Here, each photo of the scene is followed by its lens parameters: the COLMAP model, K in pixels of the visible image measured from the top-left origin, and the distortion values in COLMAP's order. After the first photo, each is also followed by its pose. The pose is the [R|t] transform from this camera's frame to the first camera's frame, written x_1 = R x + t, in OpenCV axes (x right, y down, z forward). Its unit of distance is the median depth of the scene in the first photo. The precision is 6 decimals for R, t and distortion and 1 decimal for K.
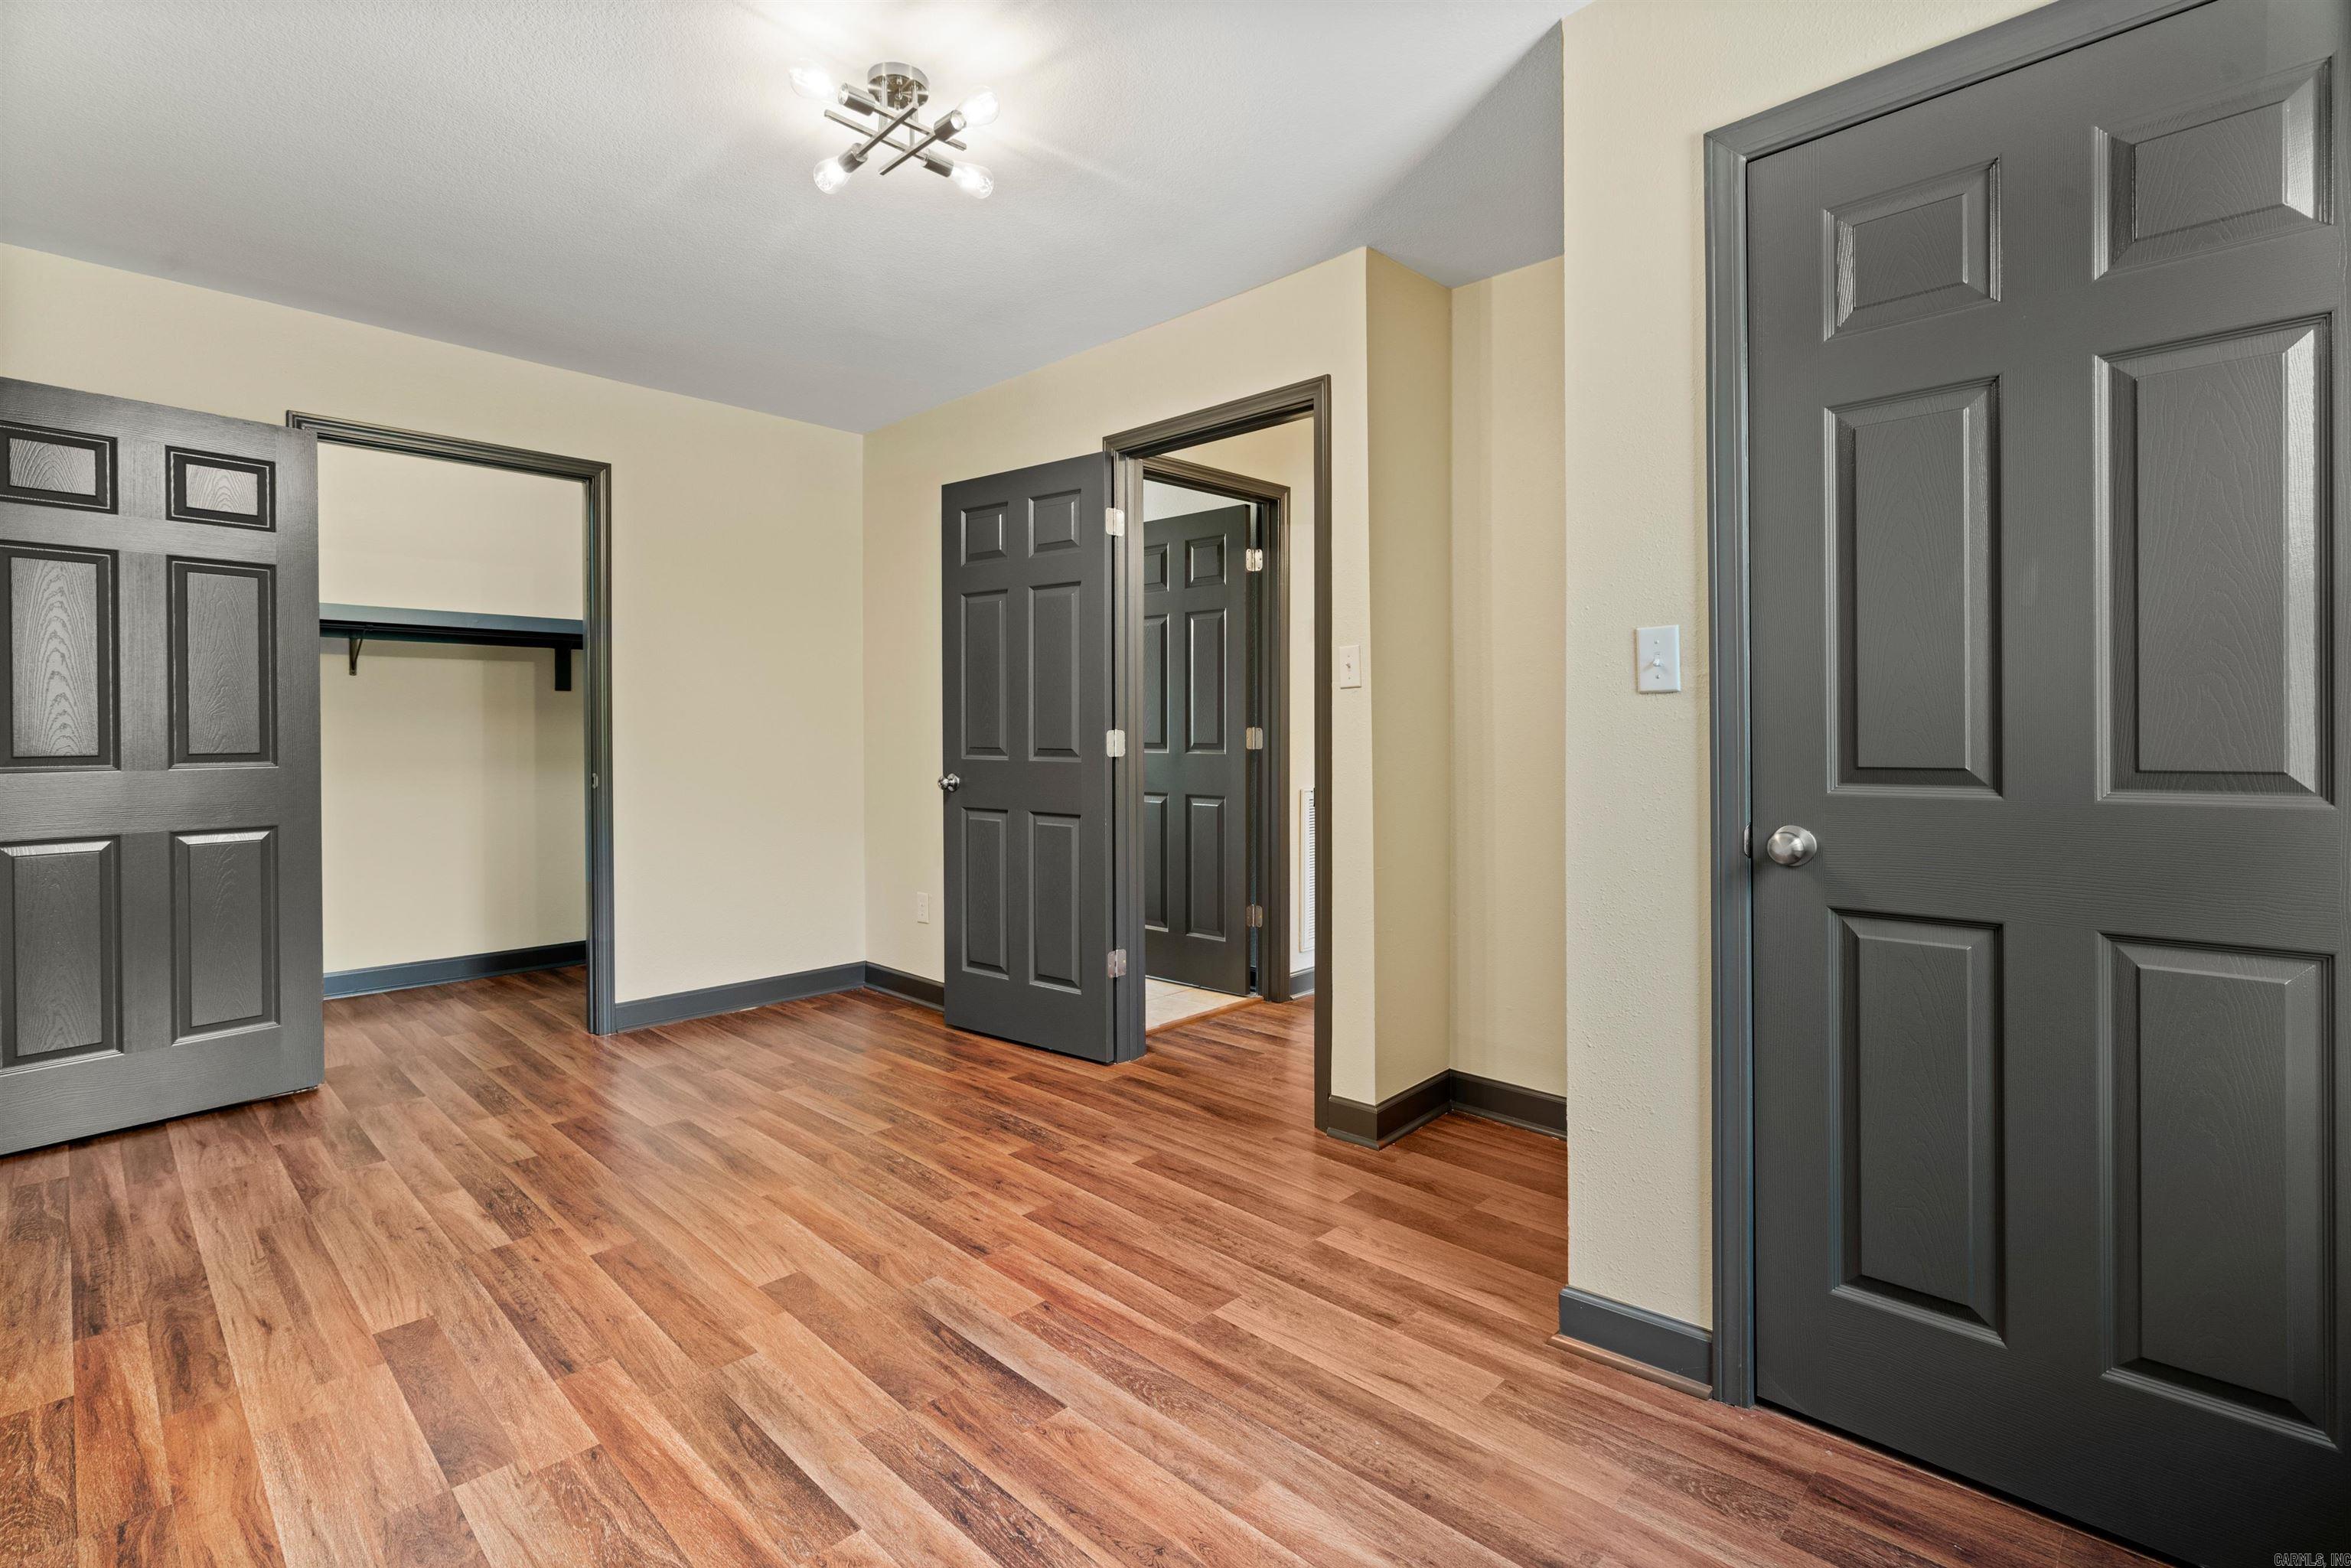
lens RADIAL K [[1058.2, 0, 1136.4], [0, 1058.2, 758.8], [0, 0, 1]] dist [0.002731, -0.000101]
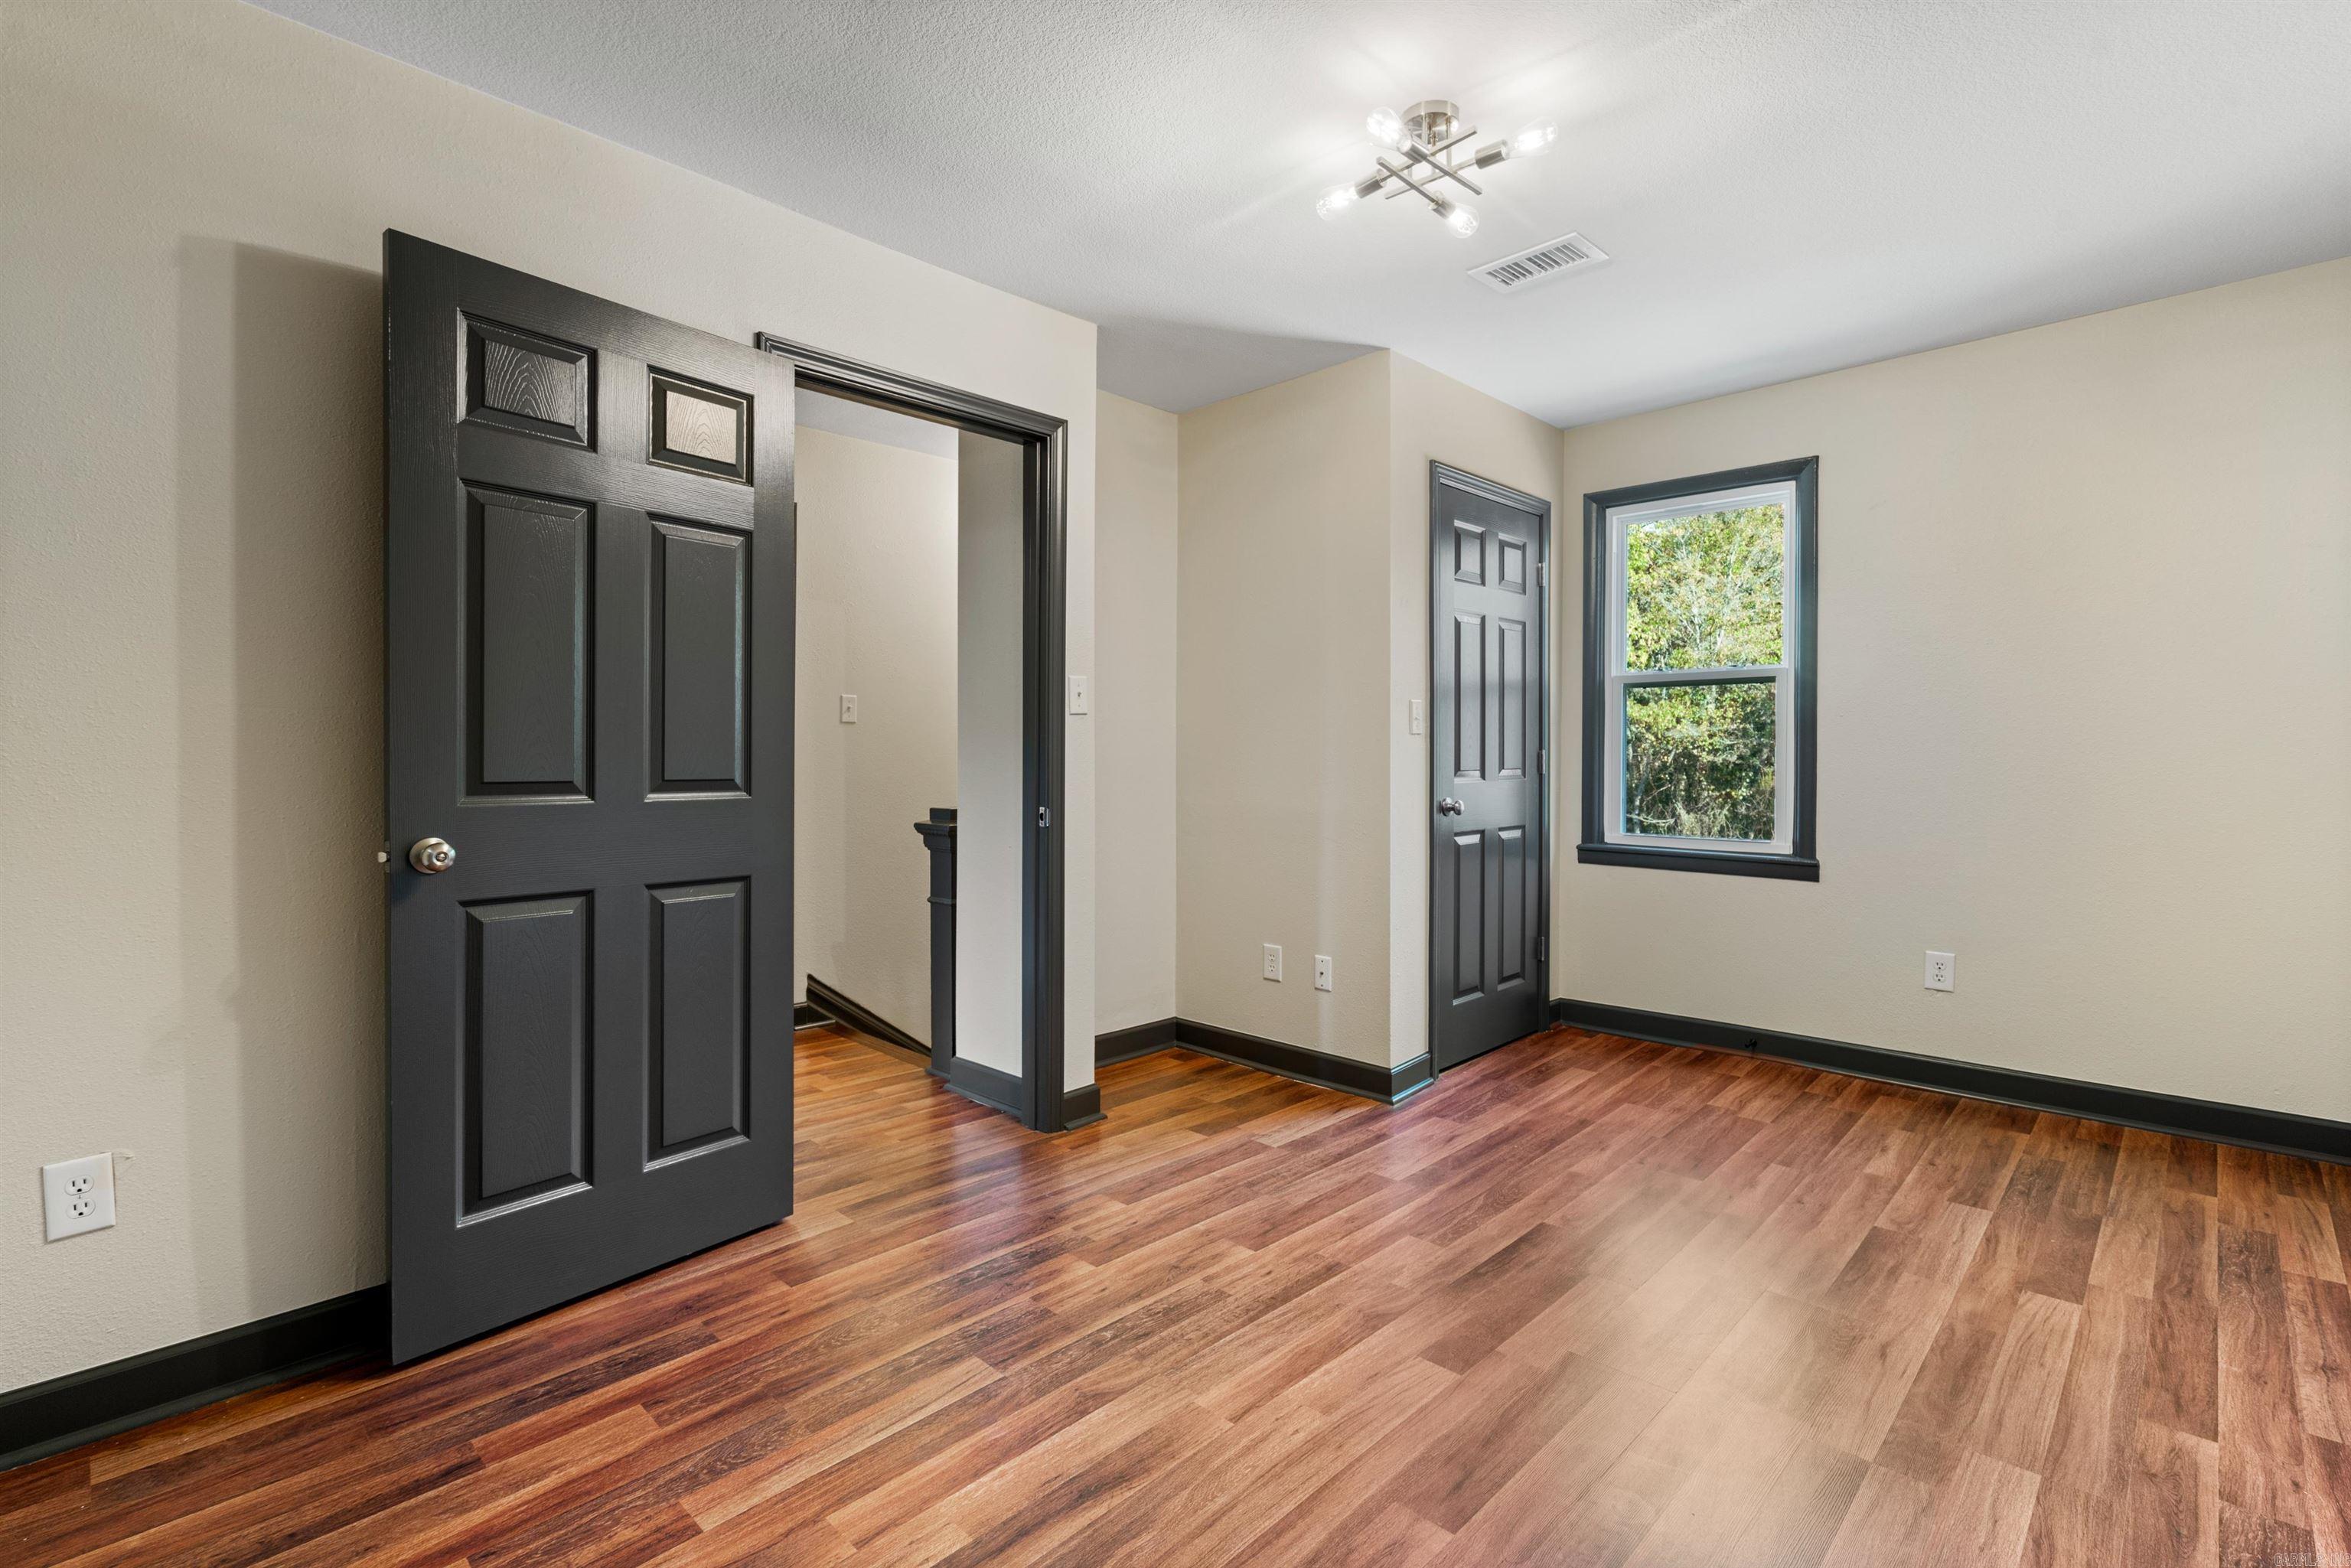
lens RADIAL K [[1052.5, 0, 1176.2], [0, 1052.5, 774.9], [0, 0, 1]] dist [0.001960, 0.000690]
pose [[0.000758, -0.010519, 0.999944, -1.038491], [0.022464, 0.999693, 0.010499, -0.018825], [-0.999747, 0.022455, 0.000995, 1.027907]]
